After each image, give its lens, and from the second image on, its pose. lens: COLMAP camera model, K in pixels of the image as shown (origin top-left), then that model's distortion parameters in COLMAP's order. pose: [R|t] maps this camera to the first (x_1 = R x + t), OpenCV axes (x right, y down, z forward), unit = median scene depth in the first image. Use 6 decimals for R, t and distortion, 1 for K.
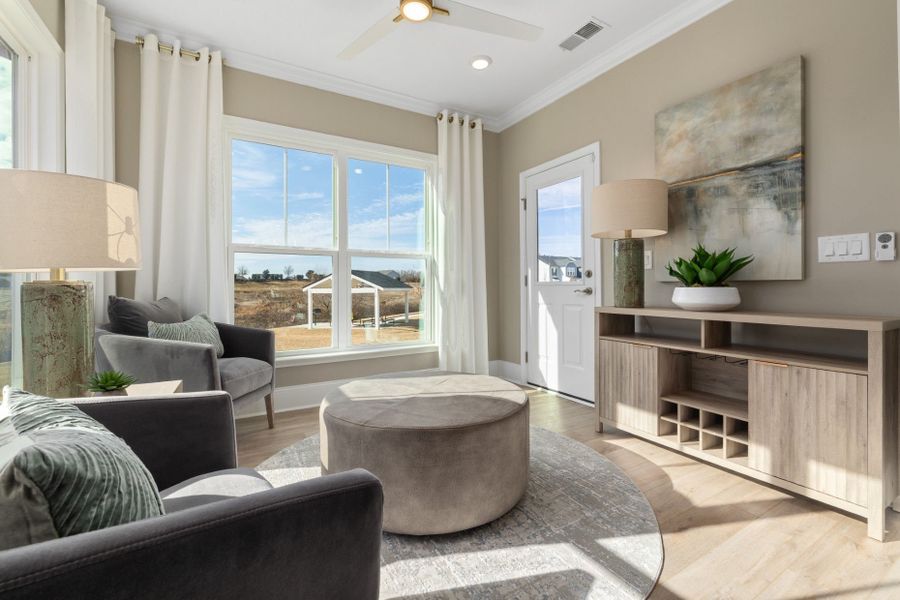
lens RADIAL K [[380.2, 0, 445.7], [0, 380.2, 290.2], [0, 0, 1]] dist [-0.000823, -0.000433]
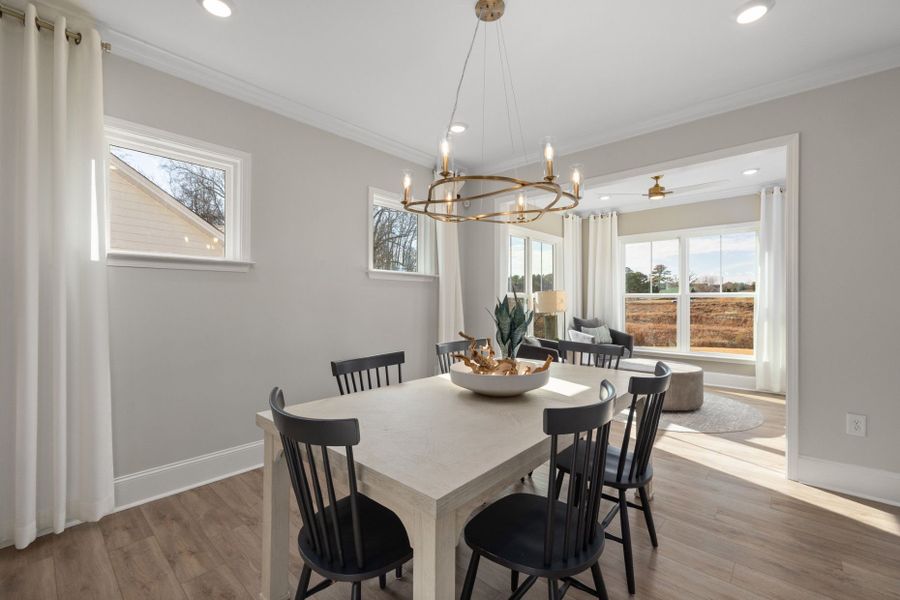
lens RADIAL K [[380.2, 0, 445.7], [0, 380.2, 290.2], [0, 0, 1]] dist [-0.000823, -0.000433]
pose [[0.309641, -0.017425, -0.950694, 1.327518], [-0.003662, 0.999803, -0.019517, -0.108394], [0.950847, 0.009525, 0.309516, -0.709090]]
